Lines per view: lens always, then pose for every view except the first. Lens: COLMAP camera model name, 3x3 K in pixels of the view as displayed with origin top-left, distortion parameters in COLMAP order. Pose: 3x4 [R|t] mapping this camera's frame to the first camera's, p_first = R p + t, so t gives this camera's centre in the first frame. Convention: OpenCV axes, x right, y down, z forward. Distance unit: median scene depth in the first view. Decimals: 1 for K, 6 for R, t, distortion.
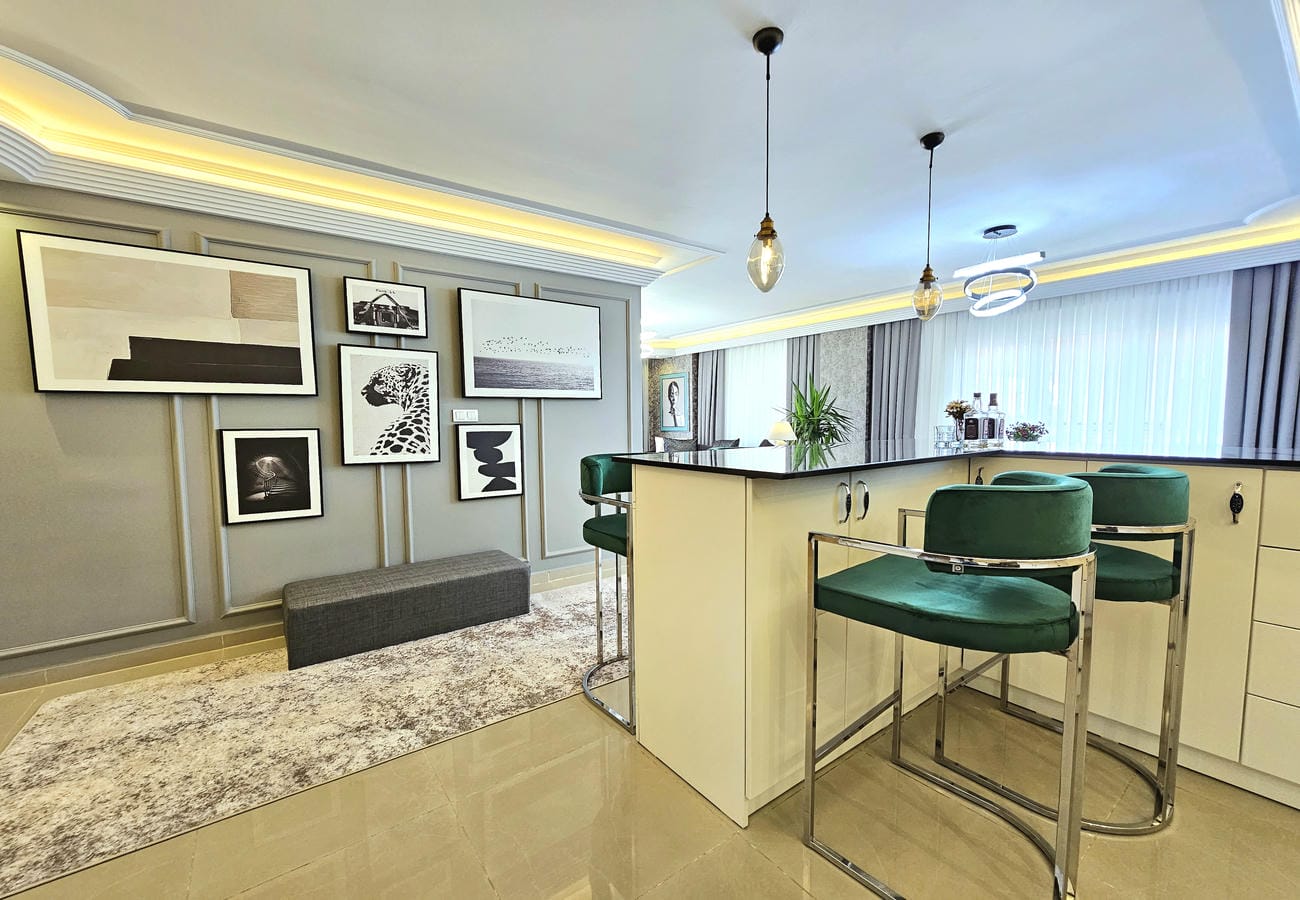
lens RADIAL K [[533.7, 0, 647.8], [0, 533.7, 460.5], [0, 0, 1]] dist [-0.005341, 0.000863]
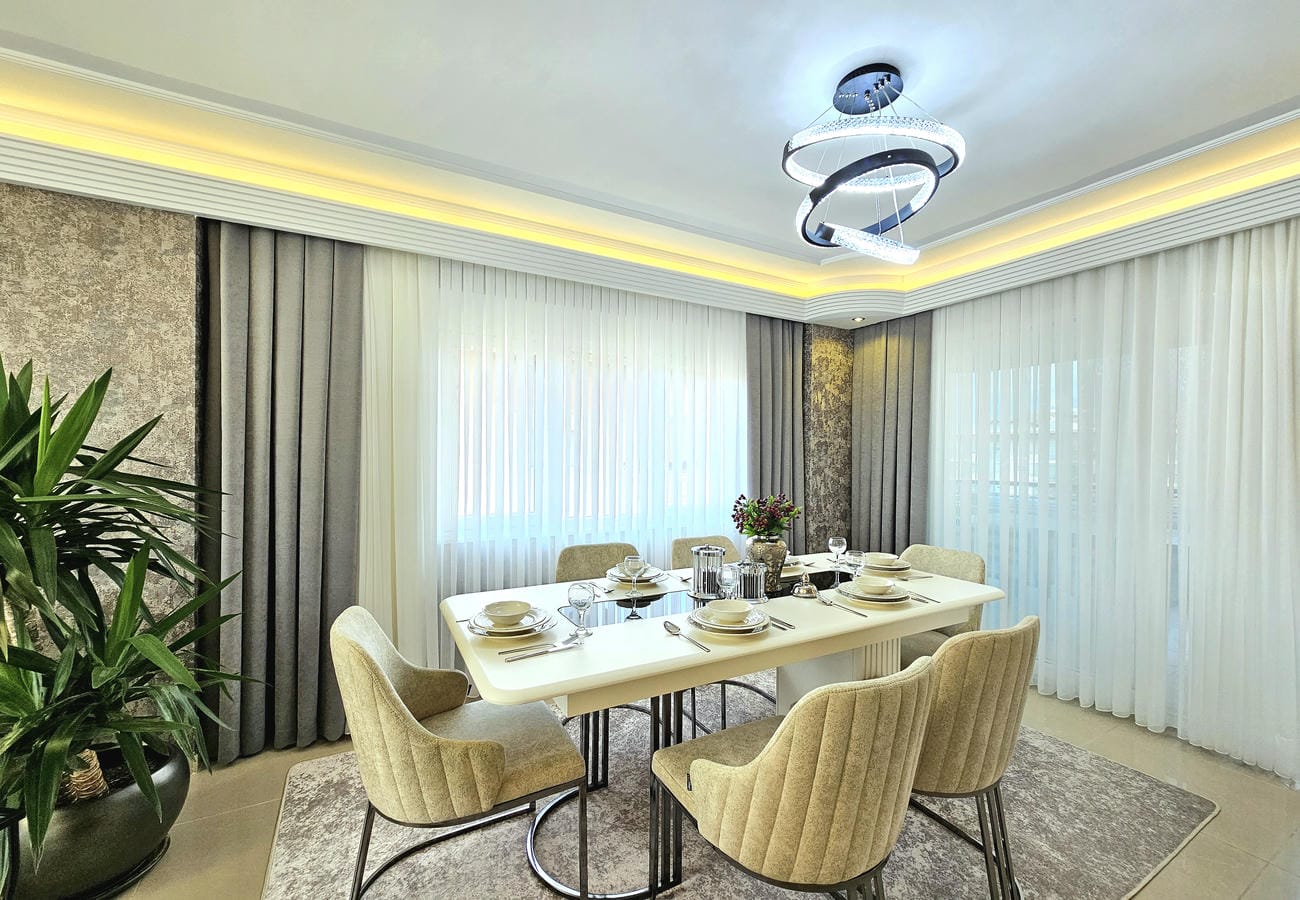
lens RADIAL K [[533.7, 0, 653.0], [0, 533.7, 448.7], [0, 0, 1]] dist [-0.005341, 0.000863]
pose [[0.124327, 0.012758, 0.992159, 0.085771], [0.069630, 0.997340, -0.021550, -0.057482], [-0.989795, 0.071763, 0.123108, 0.519648]]
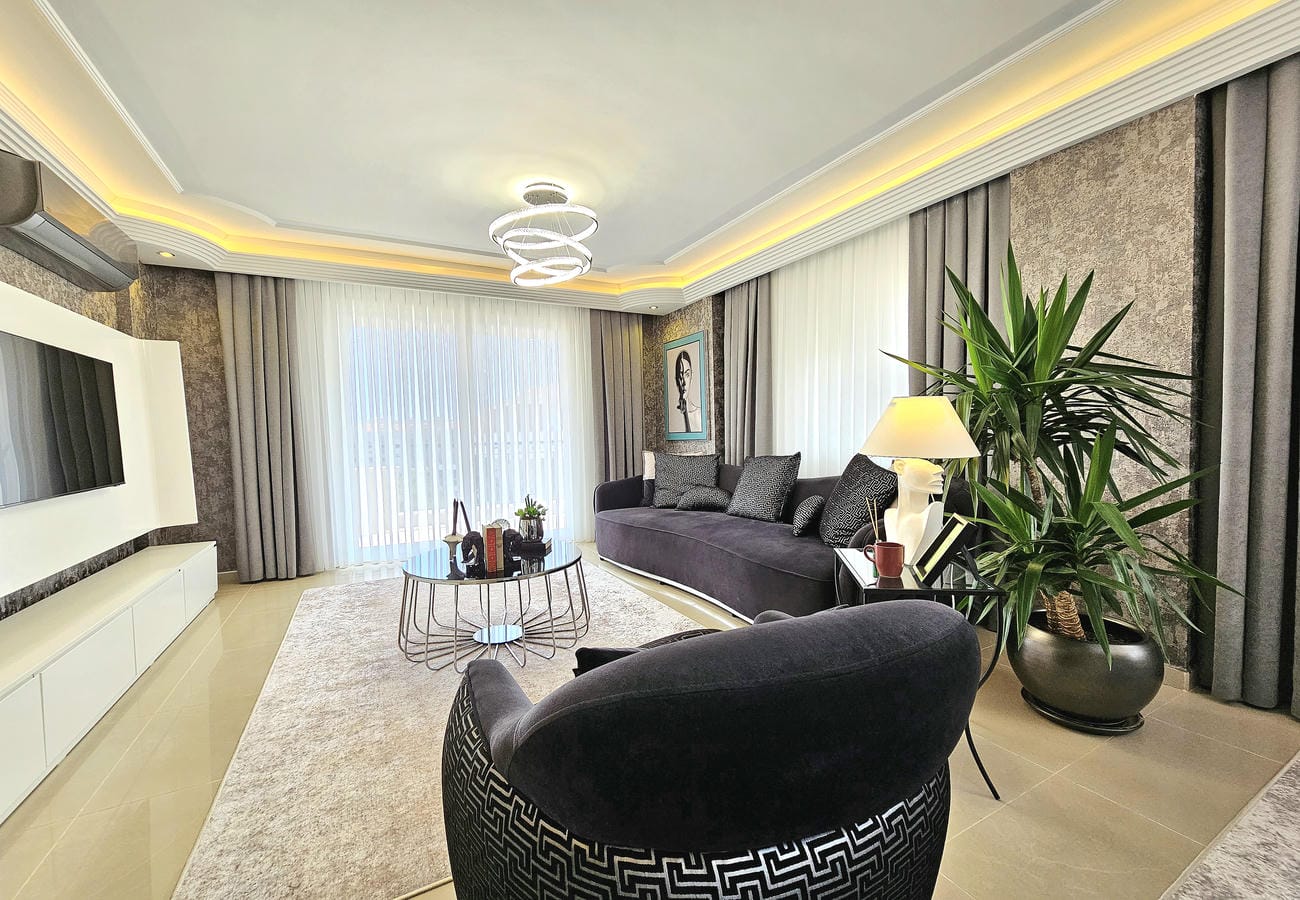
lens RADIAL K [[533.7, 0, 654.2], [0, 533.7, 464.2], [0, 0, 1]] dist [-0.005341, 0.000863]
pose [[0.990407, -0.006376, -0.138032, 0.104745], [0.003483, 0.999769, -0.021192, -0.020970], [0.138135, 0.020508, 0.990201, 0.497625]]
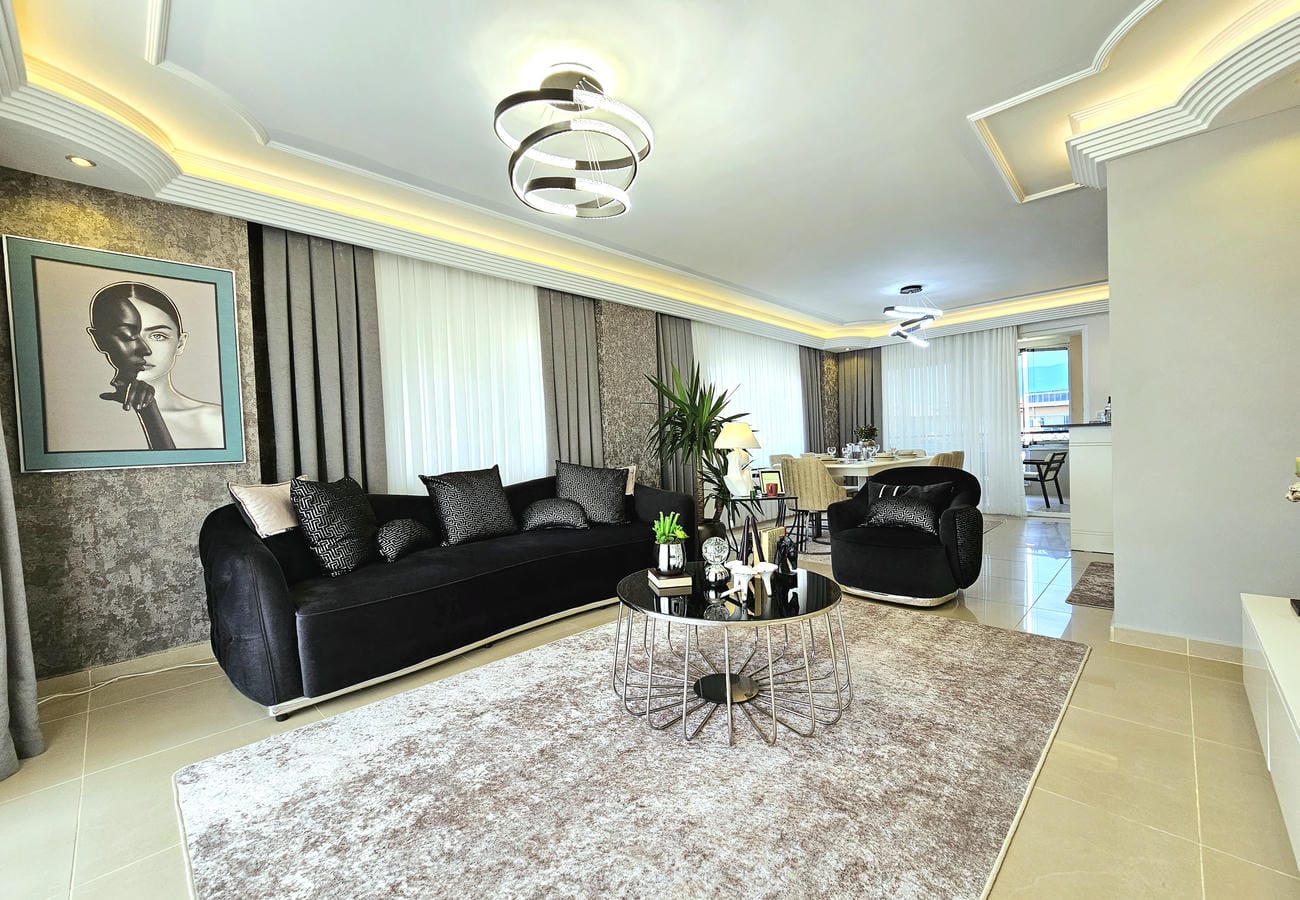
lens RADIAL K [[533.7, 0, 641.8], [0, 533.7, 441.8], [0, 0, 1]] dist [-0.005341, 0.000863]
pose [[-0.144300, -0.000457, 0.989534, -0.288481], [0.093462, 0.995523, 0.014089, -0.052706], [-0.985110, 0.094517, -0.143611, 0.877655]]
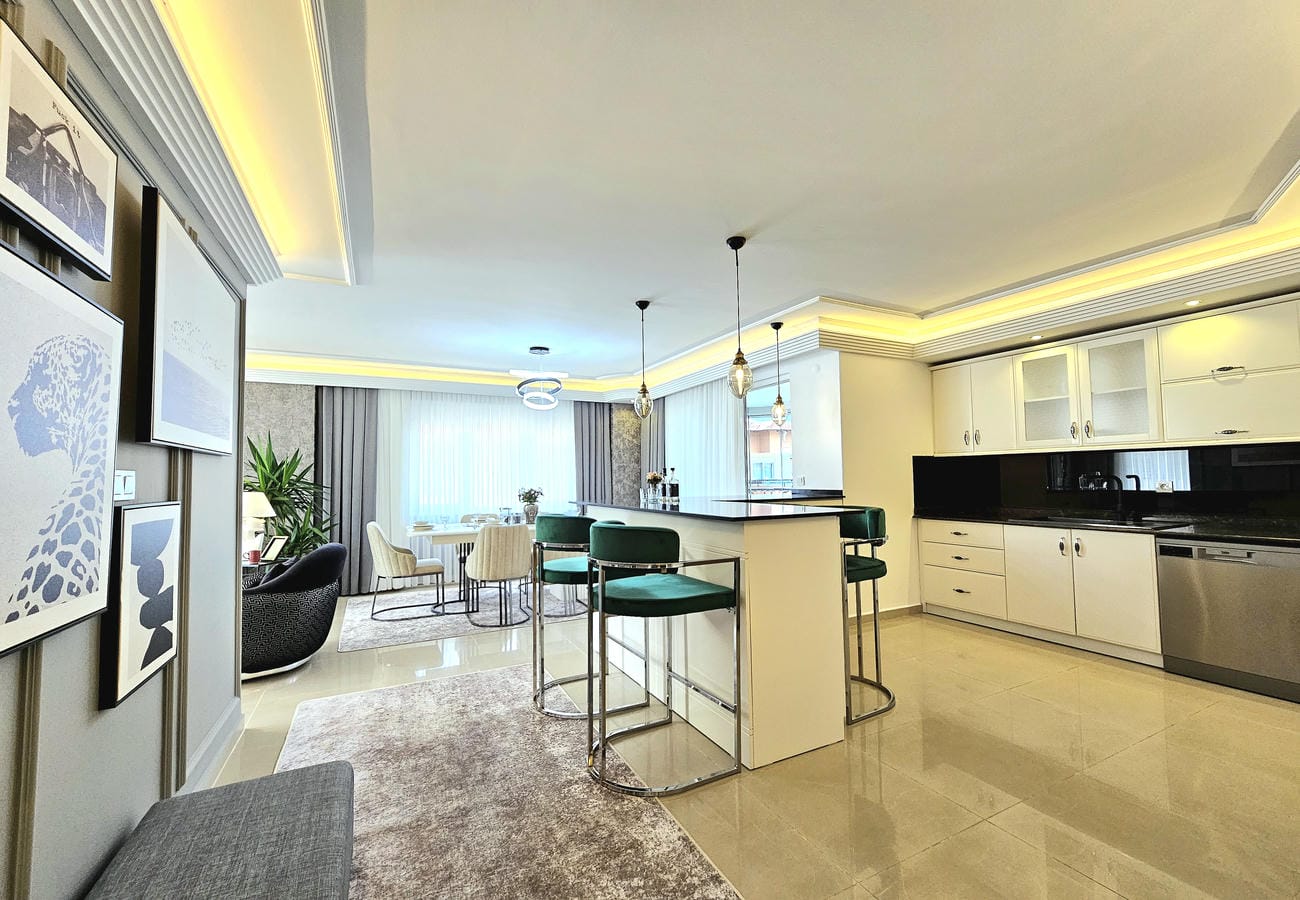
lens RADIAL K [[533.7, 0, 652.5], [0, 533.7, 453.0], [0, 0, 1]] dist [-0.005341, 0.000863]
pose [[0.162489, 0.051800, 0.985350, -0.292390], [0.090040, 0.993676, -0.067086, -0.019749], [-0.982594, 0.099622, 0.156798, 0.233928]]
